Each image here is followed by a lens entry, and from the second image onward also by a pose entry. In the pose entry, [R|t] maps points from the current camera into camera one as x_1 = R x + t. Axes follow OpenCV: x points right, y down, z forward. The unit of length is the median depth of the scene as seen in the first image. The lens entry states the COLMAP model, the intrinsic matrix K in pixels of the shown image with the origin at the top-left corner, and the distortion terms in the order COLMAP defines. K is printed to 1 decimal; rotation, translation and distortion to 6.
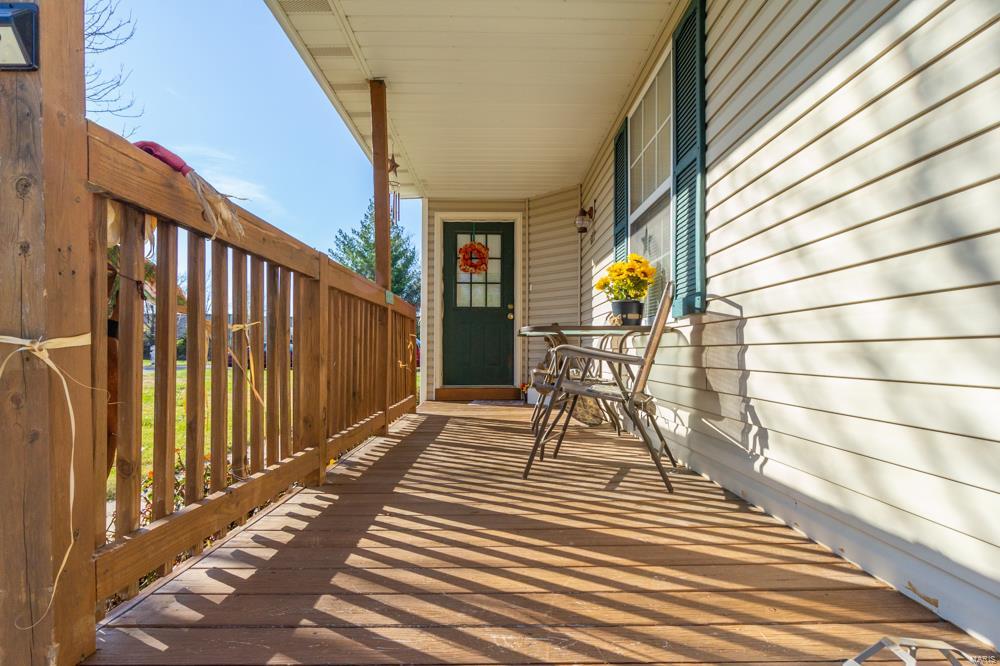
lens RADIAL K [[481.9, 0, 501.7], [0, 481.9, 350.4], [0, 0, 1]] dist [-0.000730, -0.000051]
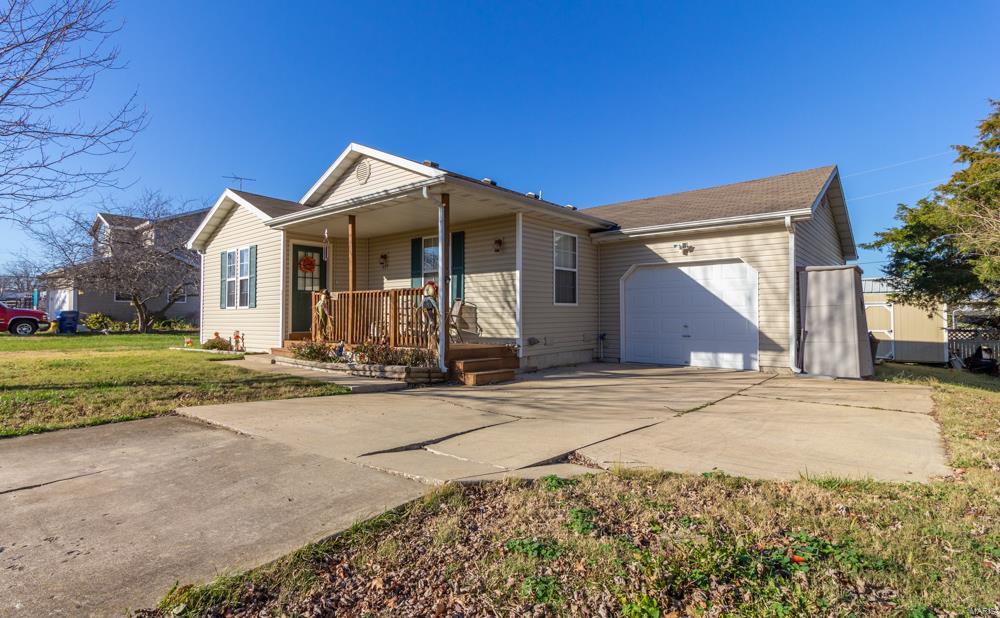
lens RADIAL K [[515.8, 0, 500.0], [0, 515.8, 309.0], [0, 0, 1]] dist [-0.001055, -0.000075]
pose [[0.654356, 0.011102, 0.756105, -3.689676], [-0.002258, 0.999916, -0.012727, 0.016549], [-0.756183, 0.006621, 0.654327, -2.982185]]
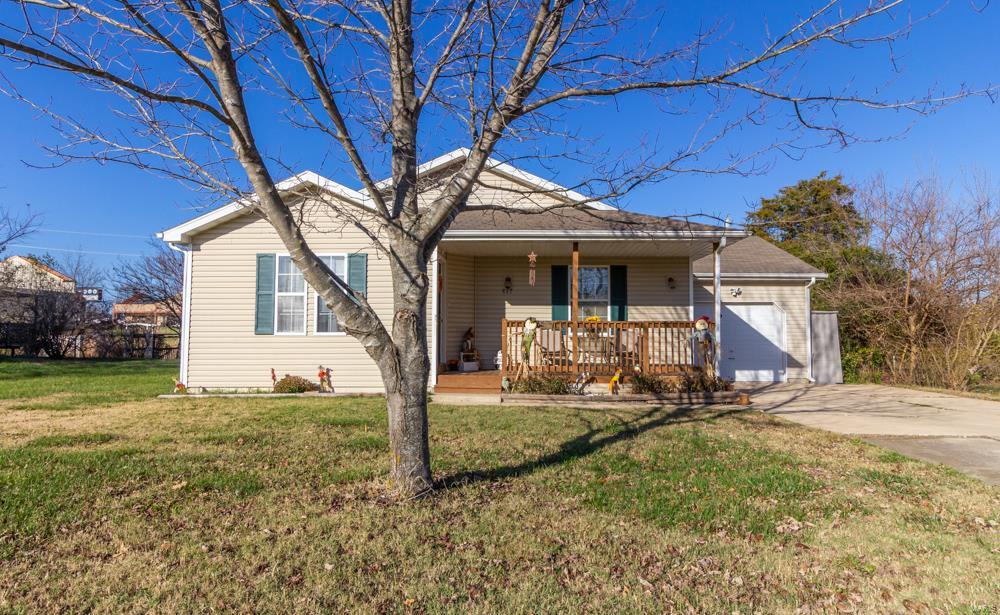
lens RADIAL K [[575.2, 0, 500.0], [0, 575.2, 307.5], [0, 0, 1]] dist [0.000802, 0.000163]
pose [[0.027902, 0.045945, 0.998554, -6.636320], [-0.007091, 0.998927, -0.045764, -0.099774], [-0.999586, -0.005804, 0.028198, 2.626795]]
